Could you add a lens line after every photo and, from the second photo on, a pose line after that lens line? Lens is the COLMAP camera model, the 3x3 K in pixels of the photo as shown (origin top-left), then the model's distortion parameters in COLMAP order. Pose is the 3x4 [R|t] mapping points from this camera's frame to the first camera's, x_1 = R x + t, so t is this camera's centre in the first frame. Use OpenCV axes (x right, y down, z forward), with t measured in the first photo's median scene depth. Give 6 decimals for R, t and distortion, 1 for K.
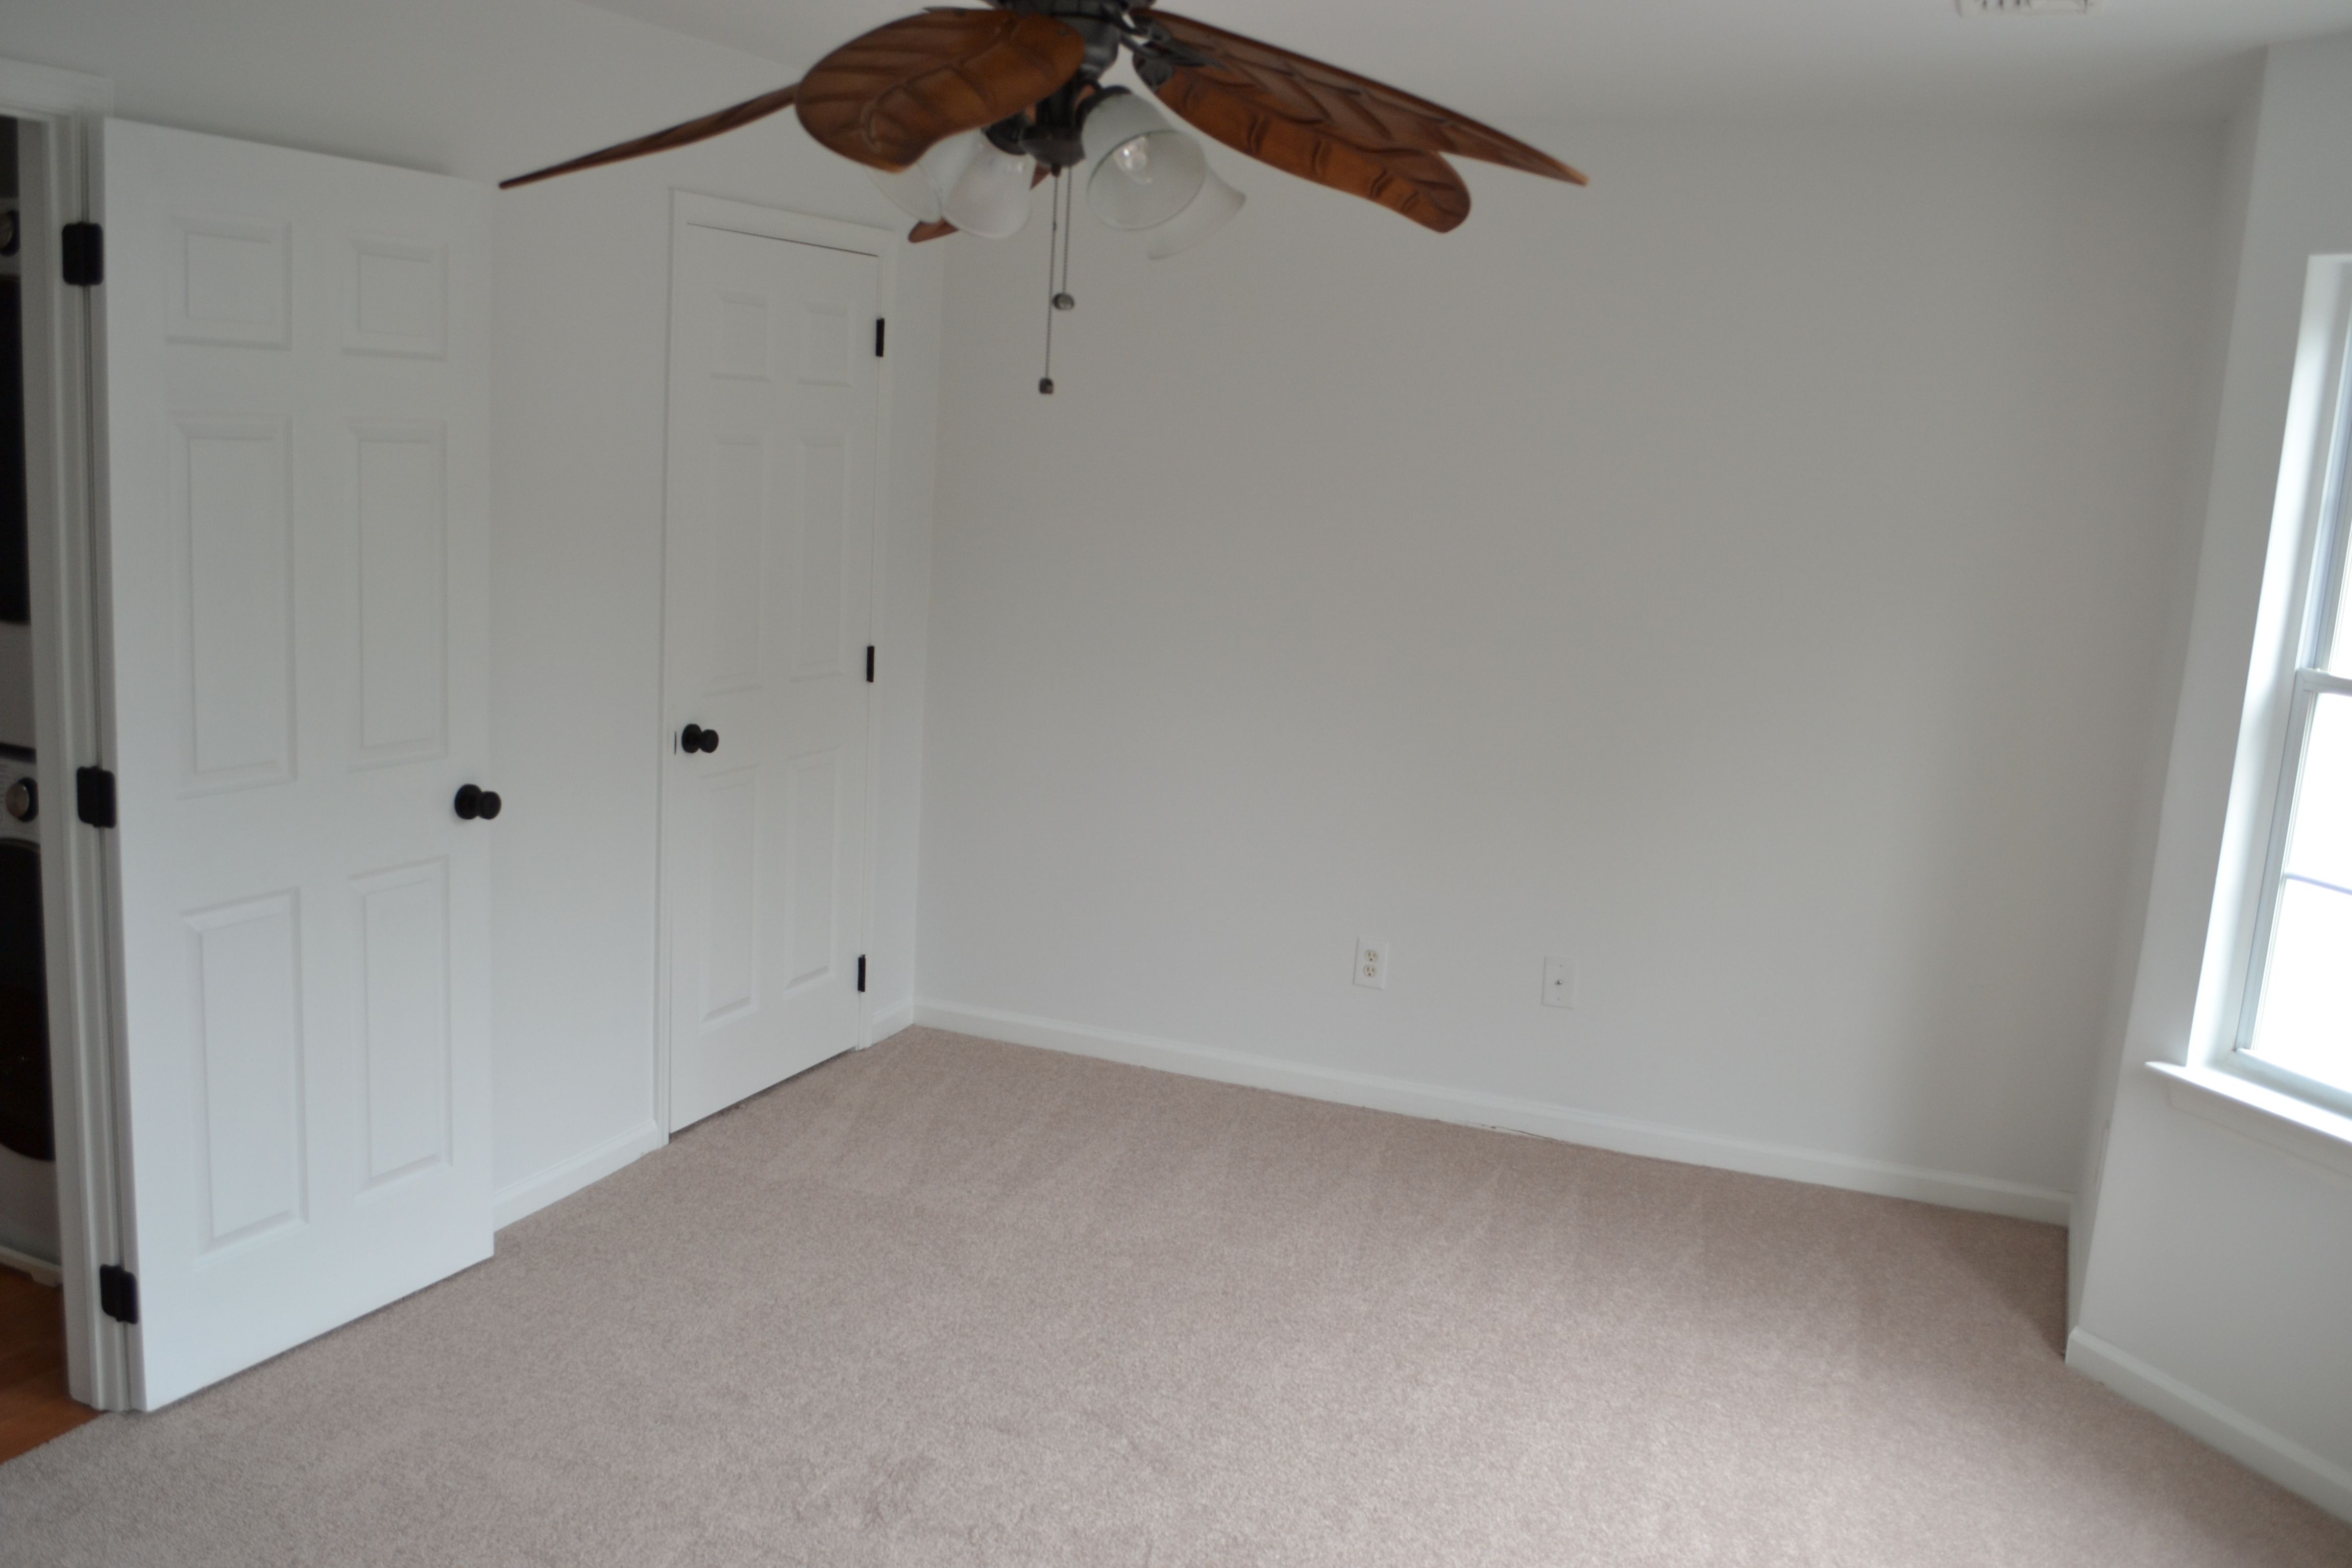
lens RADIAL K [[2078.7, 0, 1172.6], [0, 2078.7, 786.1], [0, 0, 1]] dist [-0.071036, 0.005732]
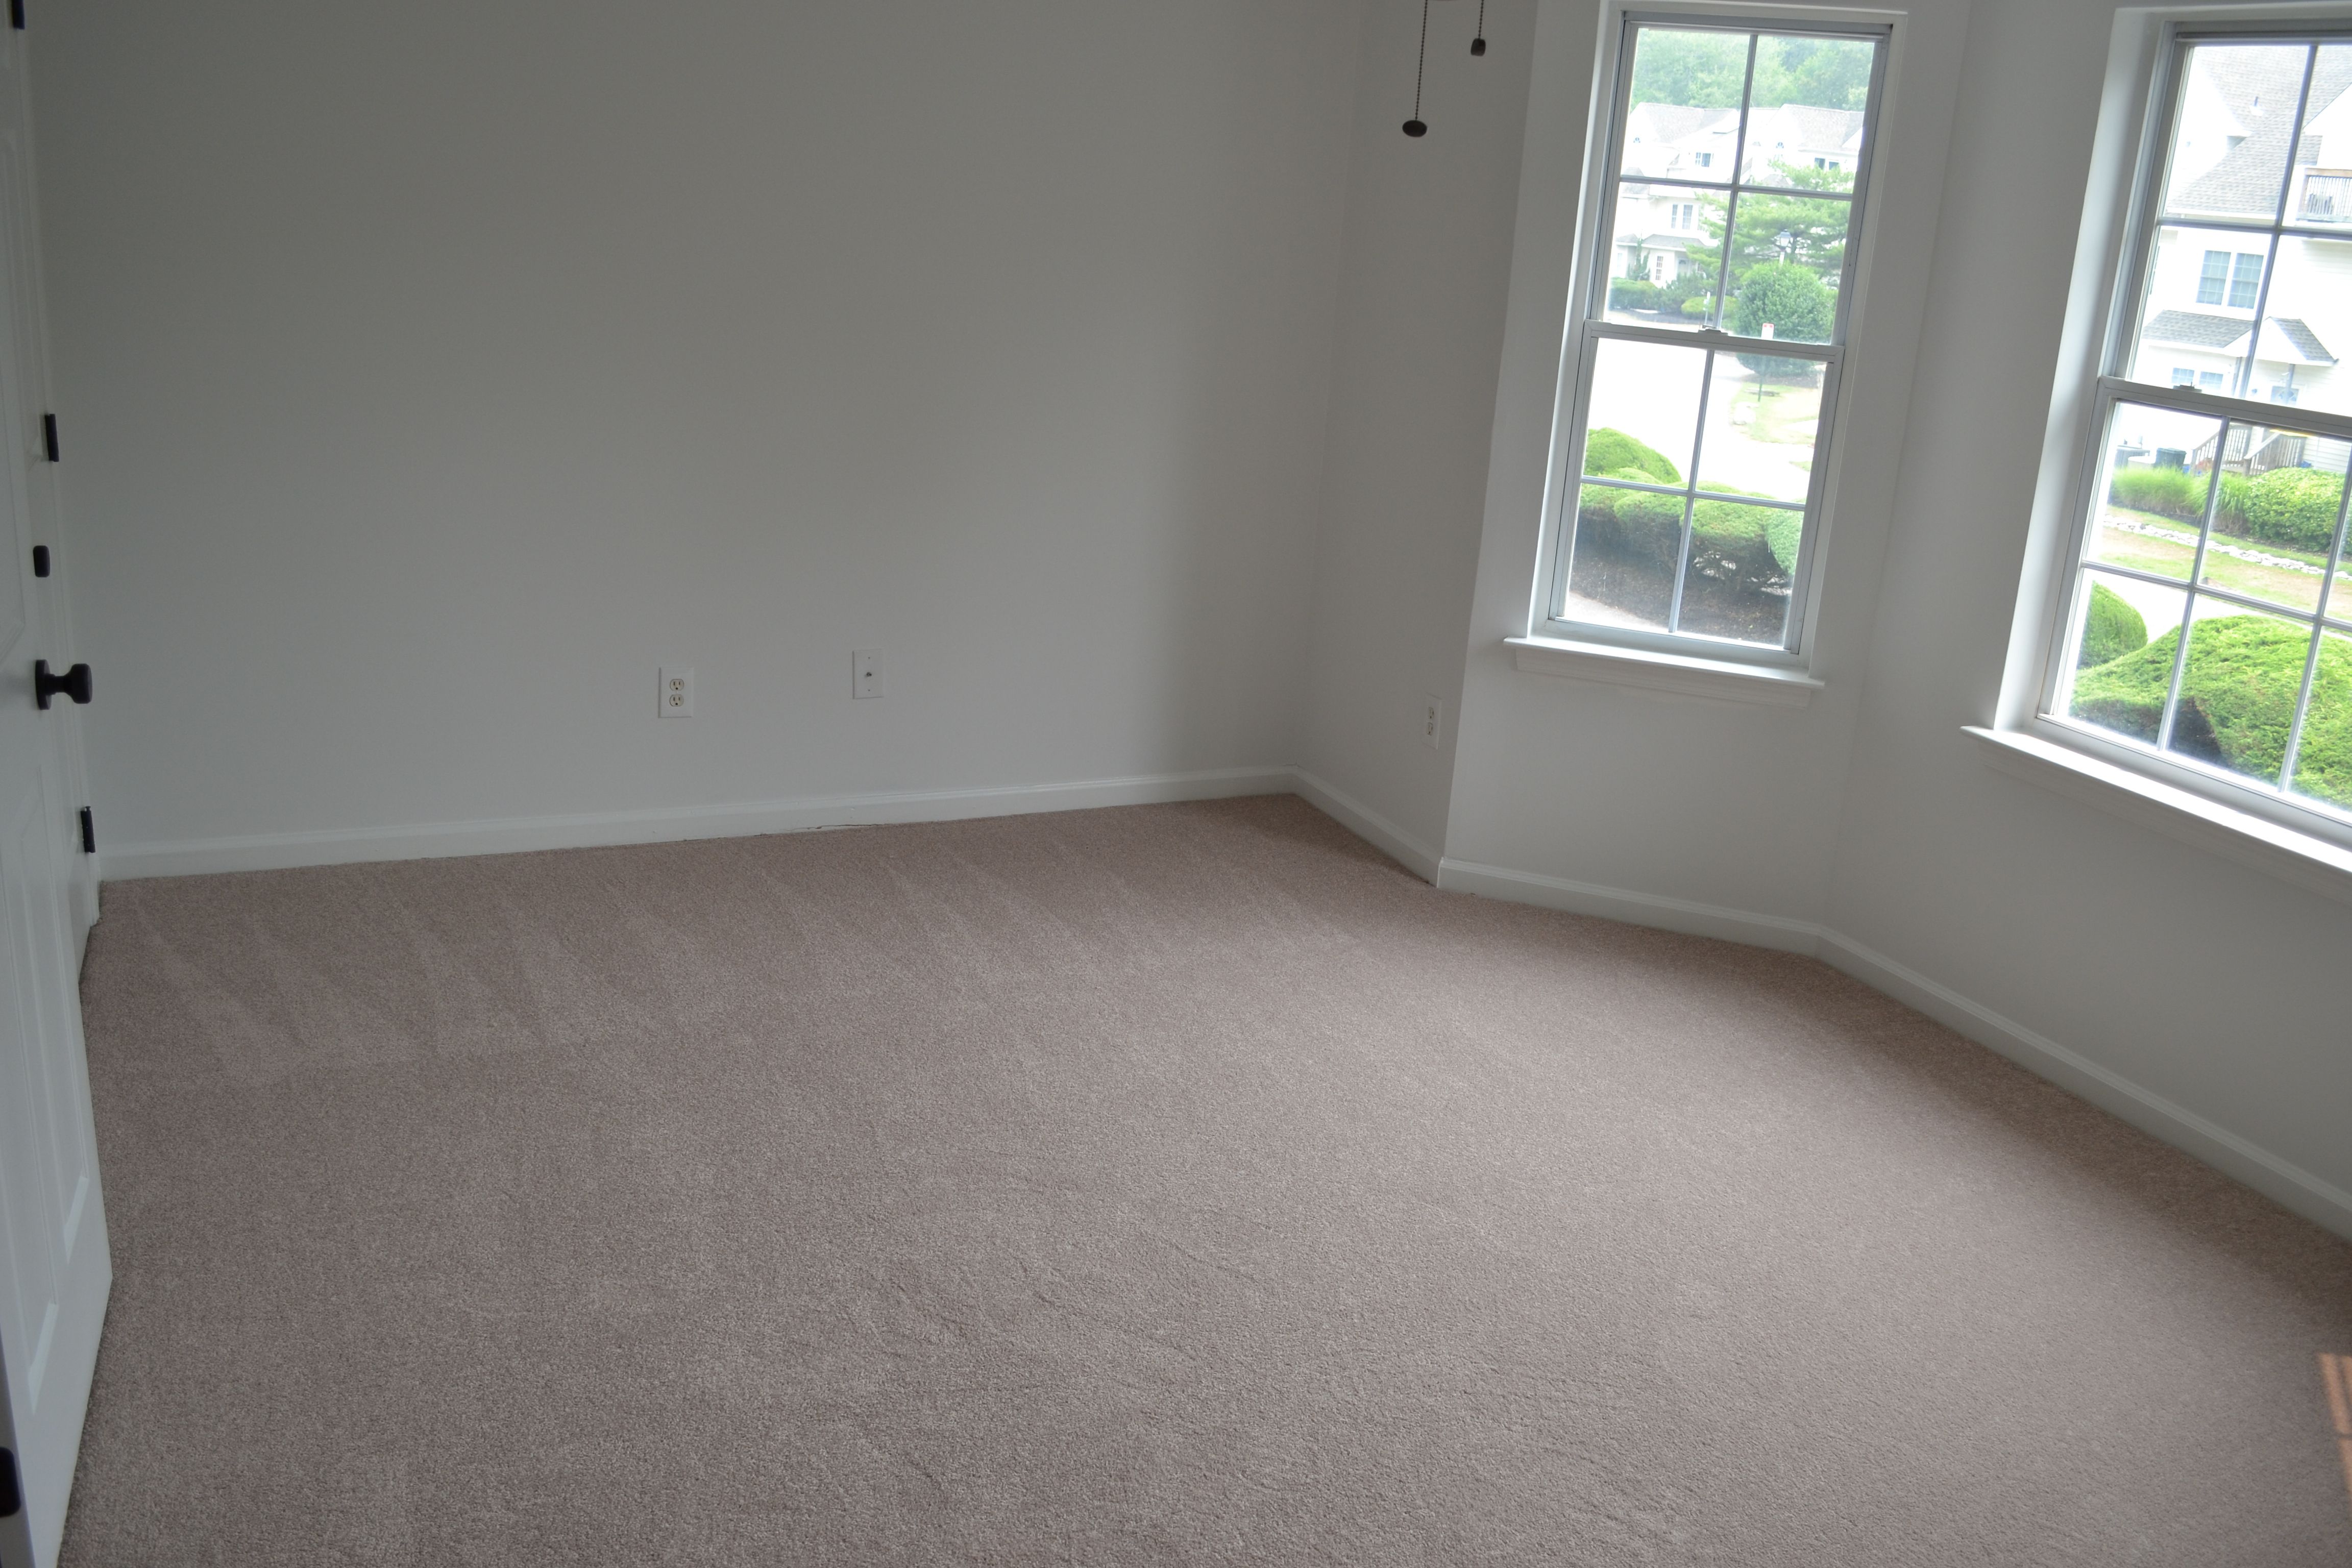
lens RADIAL K [[2078.7, 0, 1172.0], [0, 2078.7, 782.5], [0, 0, 1]] dist [-0.071036, 0.005732]
pose [[0.690531, -0.217879, 0.689707, -0.425432], [0.102178, 0.973374, 0.205189, -0.048013], [-0.716049, -0.071217, 0.694408, 0.174073]]
